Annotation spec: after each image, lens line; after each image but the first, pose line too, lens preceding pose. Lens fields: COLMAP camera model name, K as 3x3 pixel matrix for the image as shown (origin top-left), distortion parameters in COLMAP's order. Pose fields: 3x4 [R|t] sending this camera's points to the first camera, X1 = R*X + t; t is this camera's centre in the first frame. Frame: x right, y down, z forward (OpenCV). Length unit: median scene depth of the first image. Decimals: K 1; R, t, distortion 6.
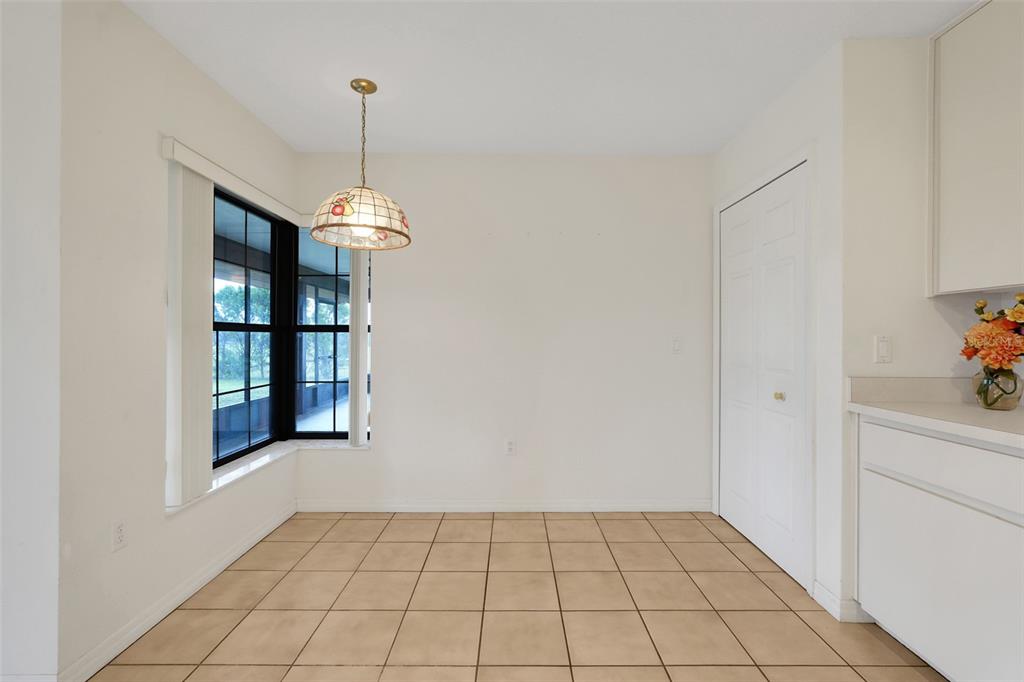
lens RADIAL K [[454.4, 0, 512.0], [0, 454.4, 341.0], [0, 0, 1]] dist [-0.000935, 0.000109]
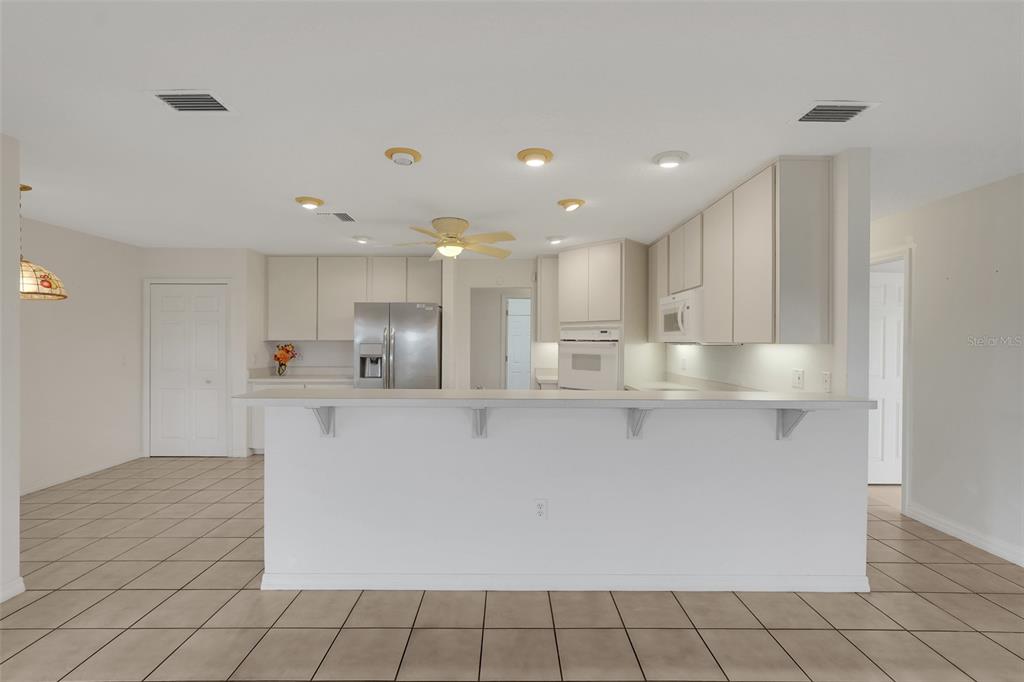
lens RADIAL K [[454.4, 0, 512.0], [0, 454.4, 341.0], [0, 0, 1]] dist [-0.000935, 0.000109]
pose [[-0.008115, -0.003542, 0.999961, -1.941031], [0.001892, 0.999992, 0.003557, -0.096394], [-0.999965, 0.001921, -0.008109, -0.569676]]
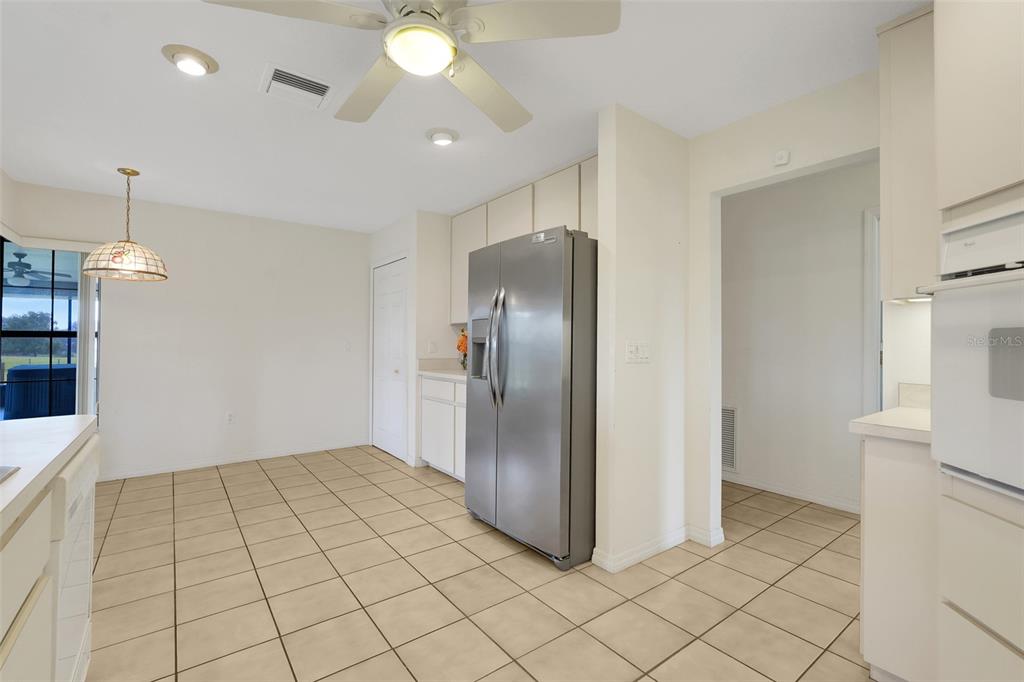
lens RADIAL K [[454.4, 0, 512.0], [0, 454.4, 341.0], [0, 0, 1]] dist [-0.000935, 0.000109]
pose [[0.794753, 0.000892, 0.606932, -0.250260], [0.003447, 0.999976, -0.005982, 0.002244], [-0.606923, 0.006846, 0.794731, -1.019756]]
